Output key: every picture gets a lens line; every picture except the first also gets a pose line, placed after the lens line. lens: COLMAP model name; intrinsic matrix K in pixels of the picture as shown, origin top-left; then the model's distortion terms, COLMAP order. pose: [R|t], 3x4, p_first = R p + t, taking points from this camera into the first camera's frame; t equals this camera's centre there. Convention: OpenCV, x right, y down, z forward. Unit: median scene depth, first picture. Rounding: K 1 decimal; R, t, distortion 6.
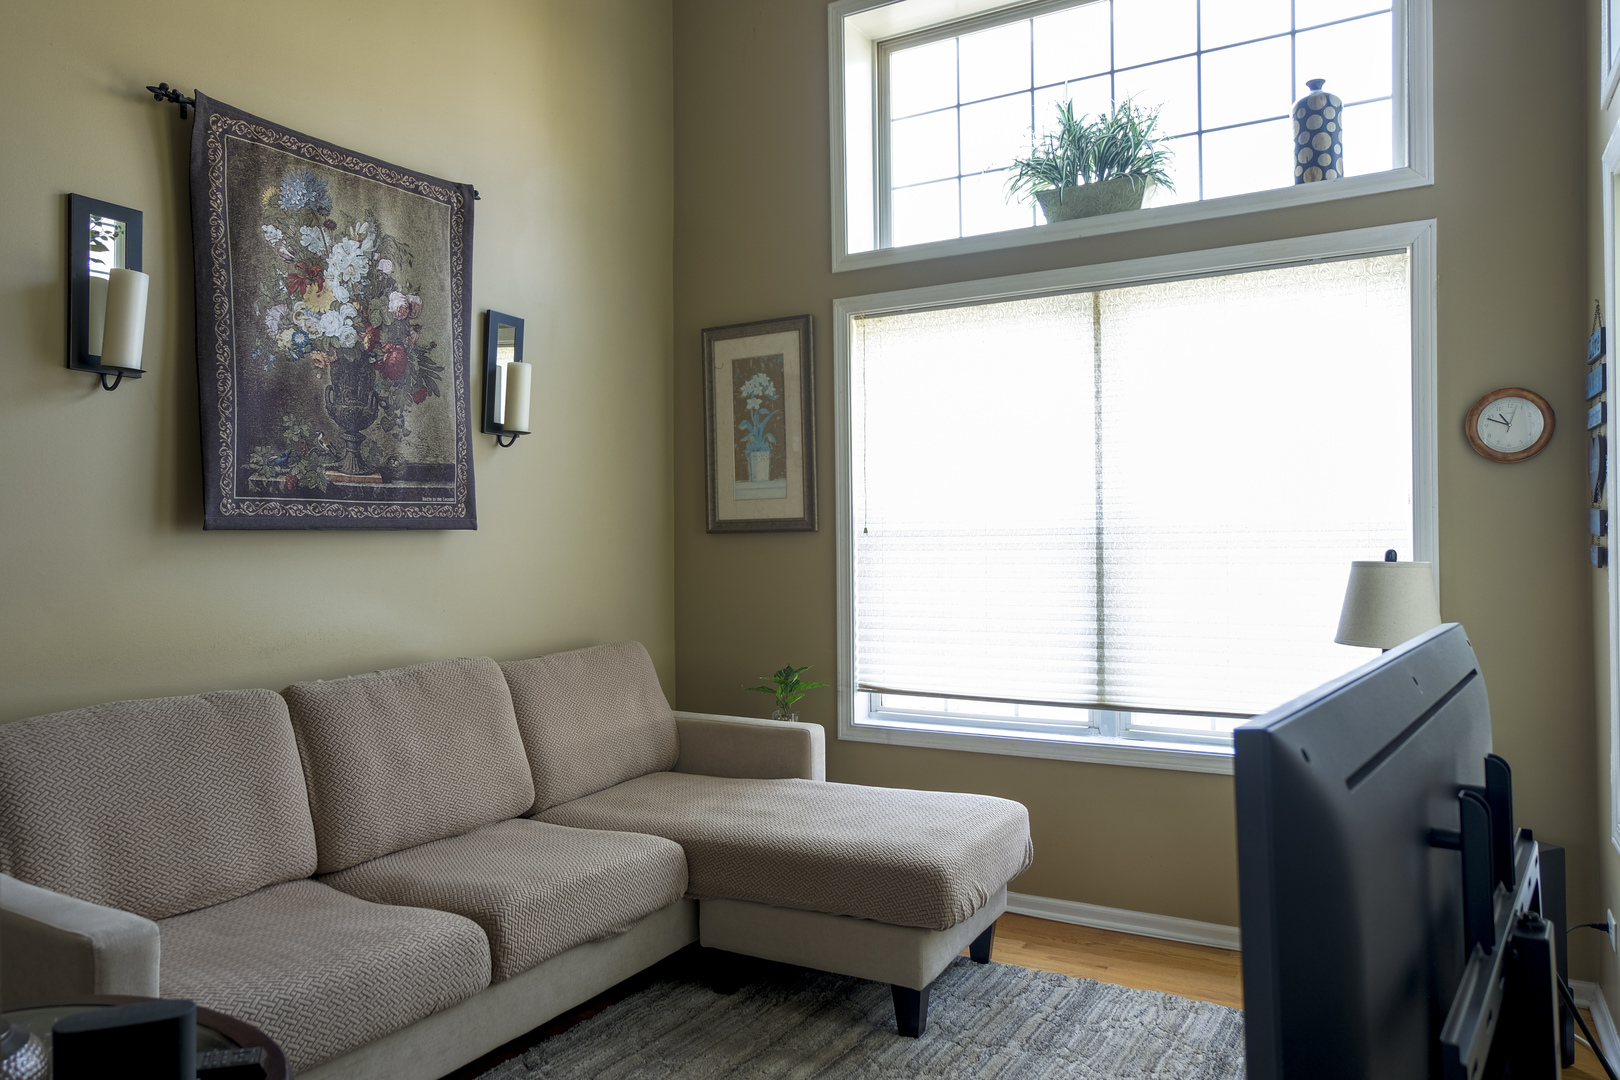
lens RADIAL K [[1125.2, 0, 810.7], [0, 1125.2, 538.1], [0, 0, 1]] dist [-0.030995, 0.034127]
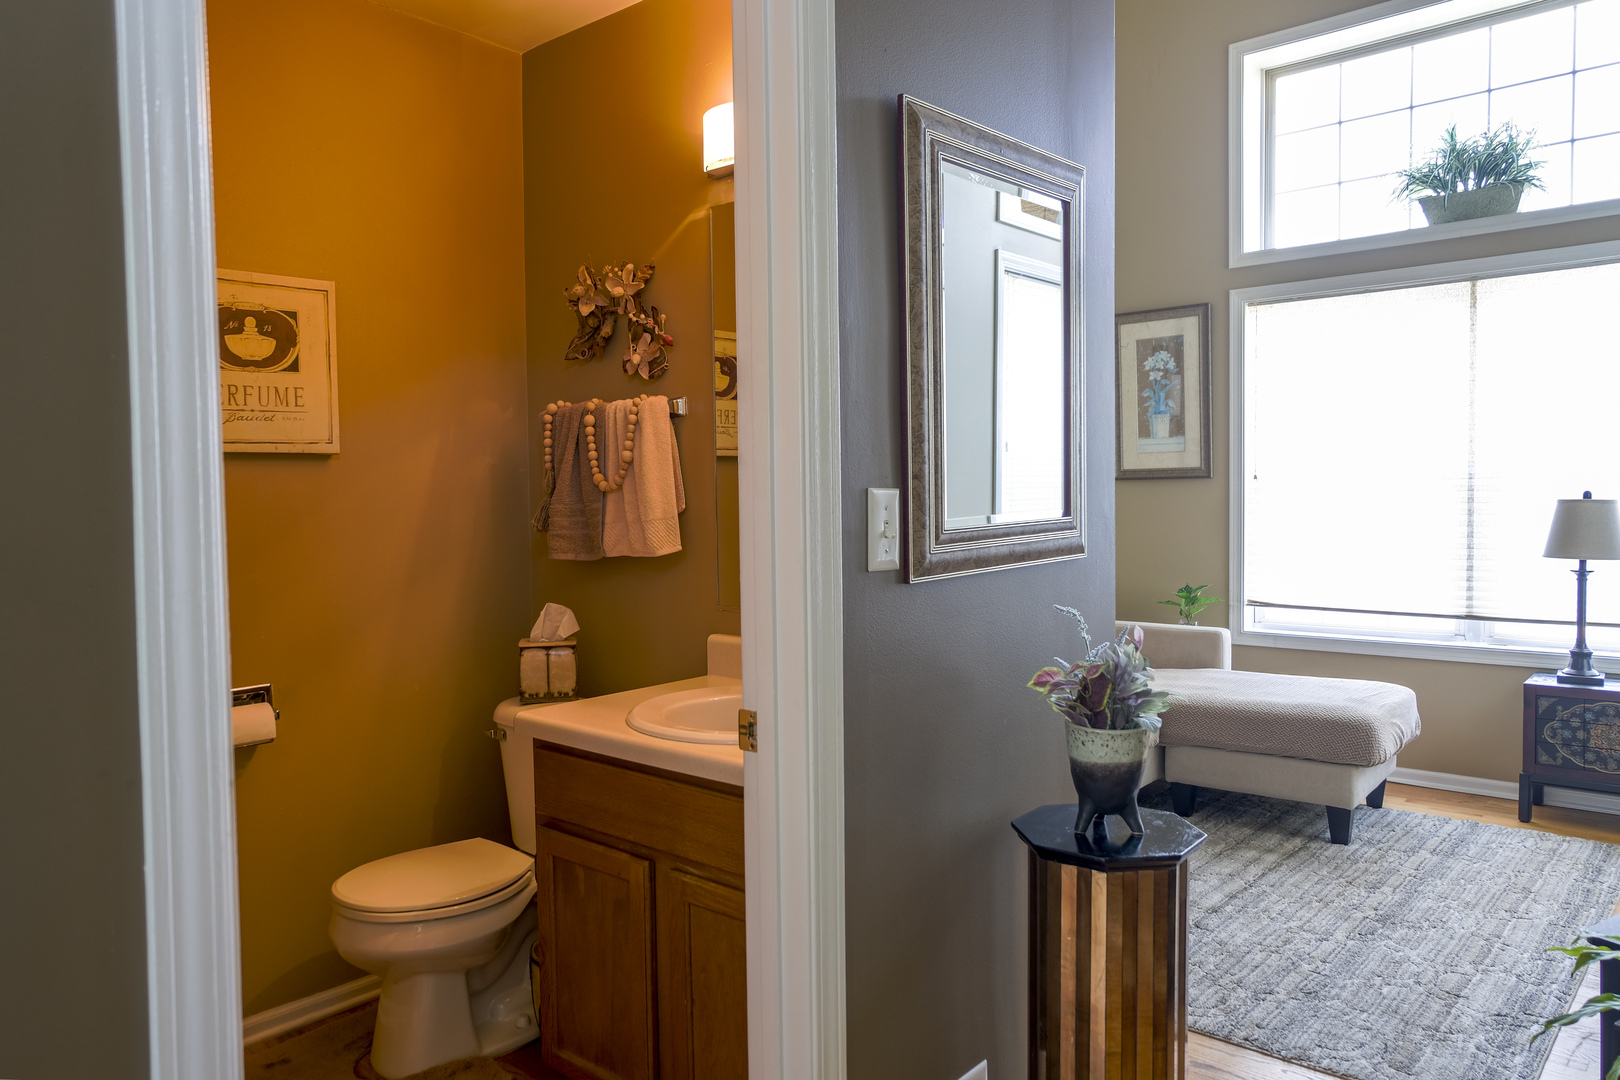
lens RADIAL K [[1125.2, 0, 800.7], [0, 1125.2, 542.1], [0, 0, 1]] dist [-0.030995, 0.034127]
pose [[0.980384, 0.002045, -0.197086, -0.223015], [0.008463, 0.998587, 0.052460, -0.004564], [0.196915, -0.053099, 0.978982, -0.352428]]
